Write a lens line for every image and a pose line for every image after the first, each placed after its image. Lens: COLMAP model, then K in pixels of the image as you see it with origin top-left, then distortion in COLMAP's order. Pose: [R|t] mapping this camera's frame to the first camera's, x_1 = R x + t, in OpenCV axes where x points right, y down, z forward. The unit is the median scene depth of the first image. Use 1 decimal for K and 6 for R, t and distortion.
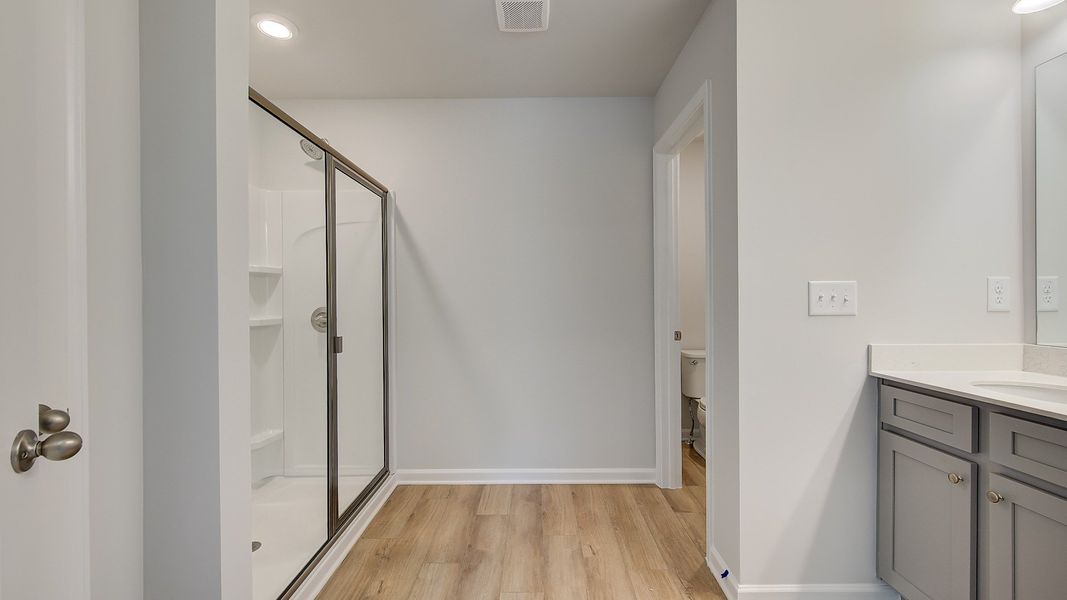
lens RADIAL K [[427.0, 0, 533.5], [0, 427.0, 300.0], [0, 0, 1]] dist [0.000215, -0.000304]
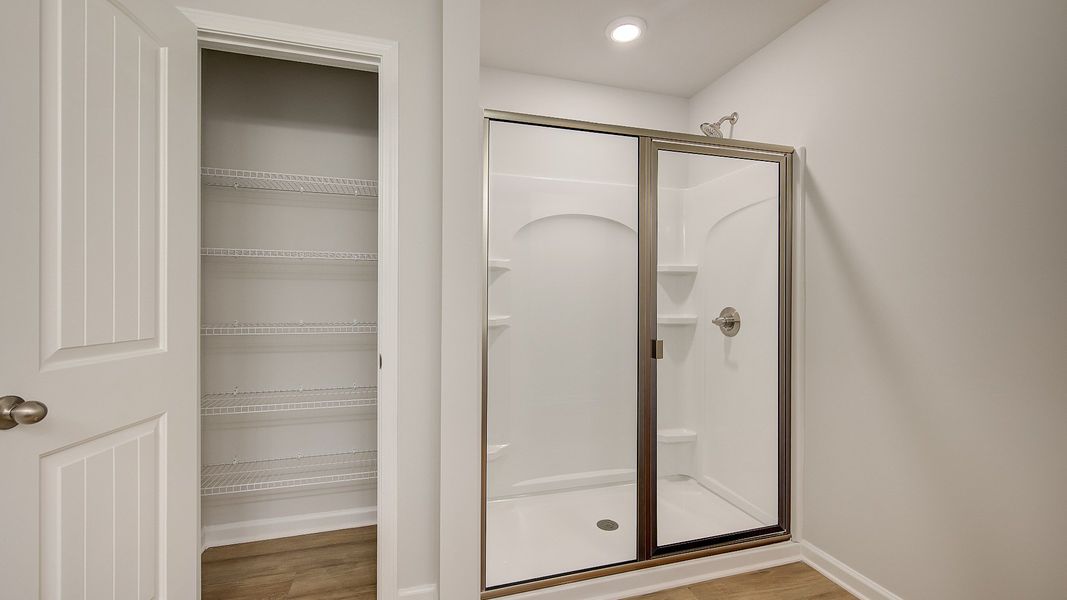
lens RADIAL K [[424.7, 0, 526.8], [0, 424.7, 298.1], [0, 0, 1]] dist [-0.001649, -0.000728]
pose [[0.276021, 0.005650, -0.961135, 0.289612], [-0.005759, 0.999974, 0.004225, -0.005270], [0.961134, 0.004369, 0.276047, 0.455808]]
